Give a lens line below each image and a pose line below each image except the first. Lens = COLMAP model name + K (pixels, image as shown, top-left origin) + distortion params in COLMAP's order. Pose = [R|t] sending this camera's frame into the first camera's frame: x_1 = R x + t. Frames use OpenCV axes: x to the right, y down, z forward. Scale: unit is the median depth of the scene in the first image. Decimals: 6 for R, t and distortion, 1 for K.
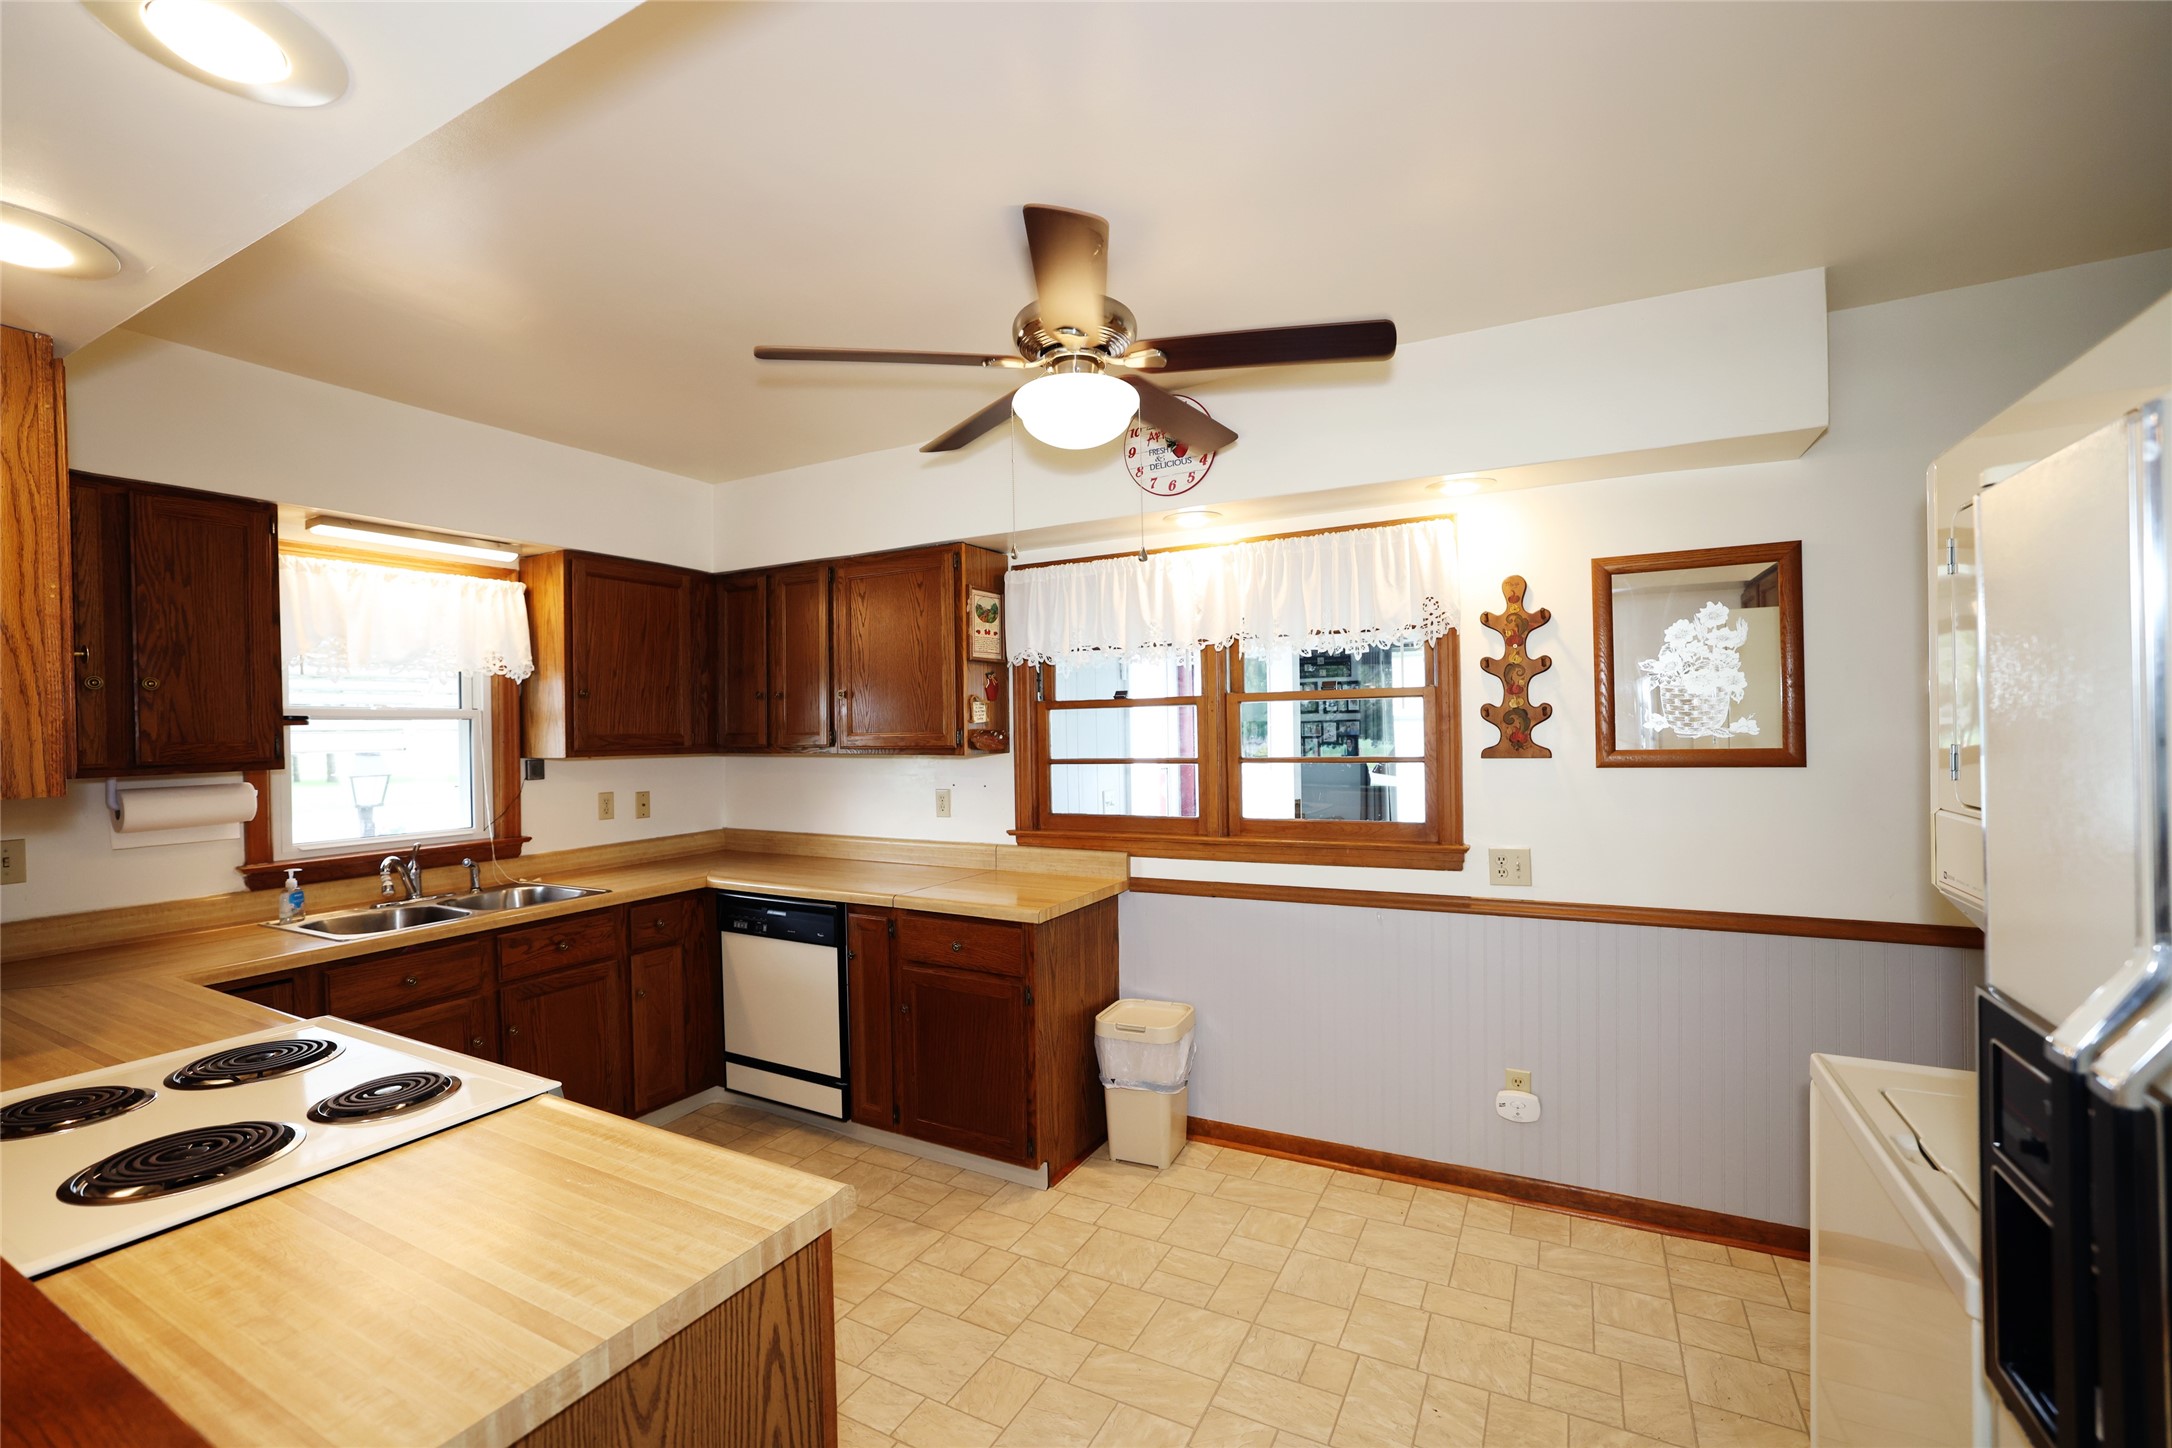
lens RADIAL K [[927.2, 0, 1081.8], [0, 927.2, 734.4], [0, 0, 1]] dist [-0.045877, 0.017303]
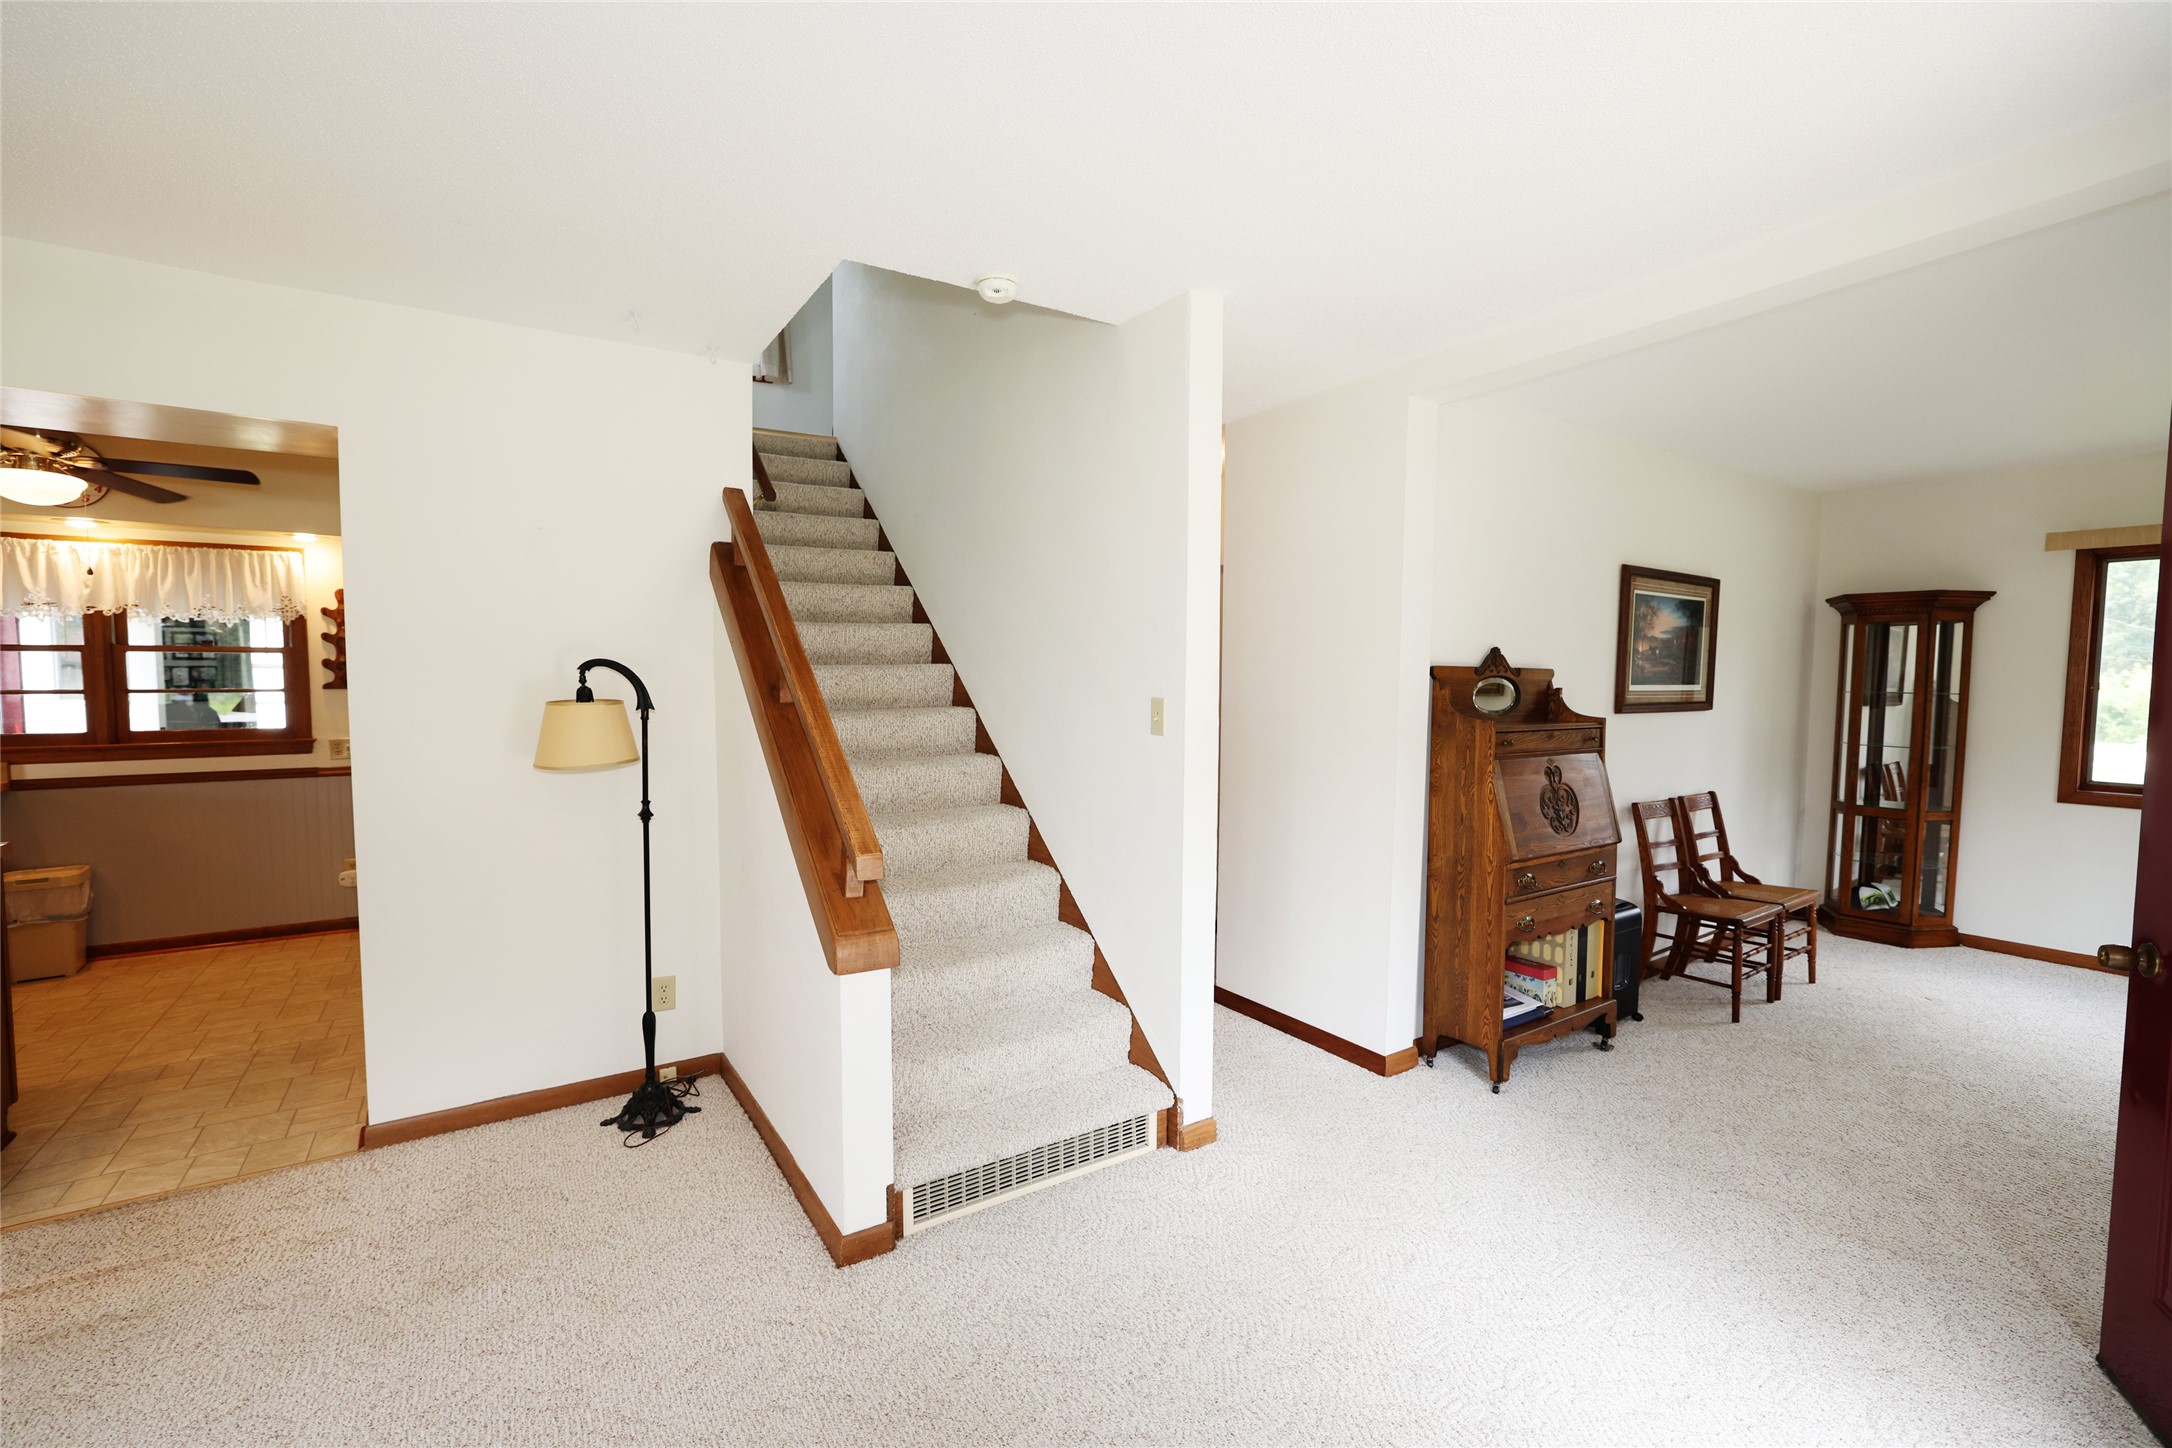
lens RADIAL K [[927.2, 0, 1081.8], [0, 927.2, 734.4], [0, 0, 1]] dist [-0.045877, 0.017303]
pose [[0.476772, -0.031315, 0.878469, -0.371492], [-0.000941, 0.999346, 0.036135, 0.044088], [-0.879026, -0.018055, 0.476431, -1.027420]]
